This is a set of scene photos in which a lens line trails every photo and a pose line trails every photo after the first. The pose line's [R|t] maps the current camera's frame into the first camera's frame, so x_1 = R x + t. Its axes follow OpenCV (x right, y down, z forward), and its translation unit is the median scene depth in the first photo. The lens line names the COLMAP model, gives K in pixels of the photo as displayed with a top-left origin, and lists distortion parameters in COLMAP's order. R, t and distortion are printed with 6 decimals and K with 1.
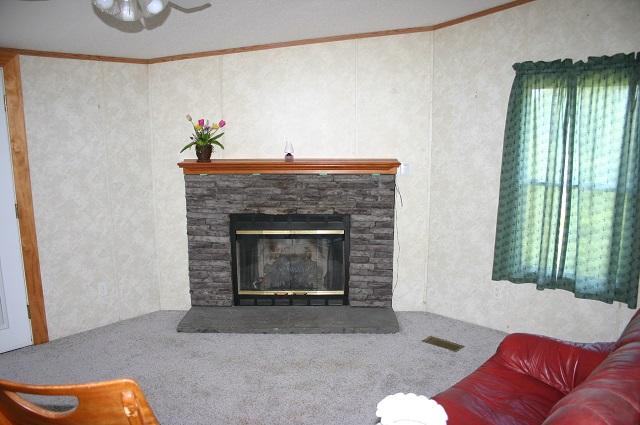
lens RADIAL K [[527.8, 0, 317.3], [0, 527.8, 214.7], [0, 0, 1]] dist [-0.145132, 0.105507]
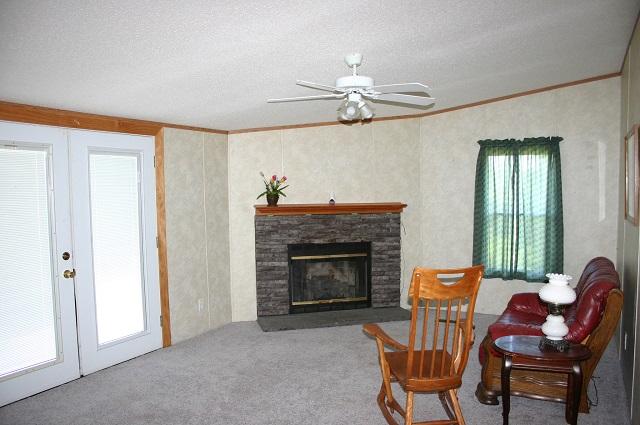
lens RADIAL K [[527.8, 0, 322.4], [0, 527.8, 207.5], [0, 0, 1]] dist [-0.145132, 0.105507]
pose [[0.962992, -0.016659, 0.269013, -0.466656], [0.050132, 0.991742, -0.118046, 0.072036], [-0.264825, 0.127164, 0.955875, -0.354351]]
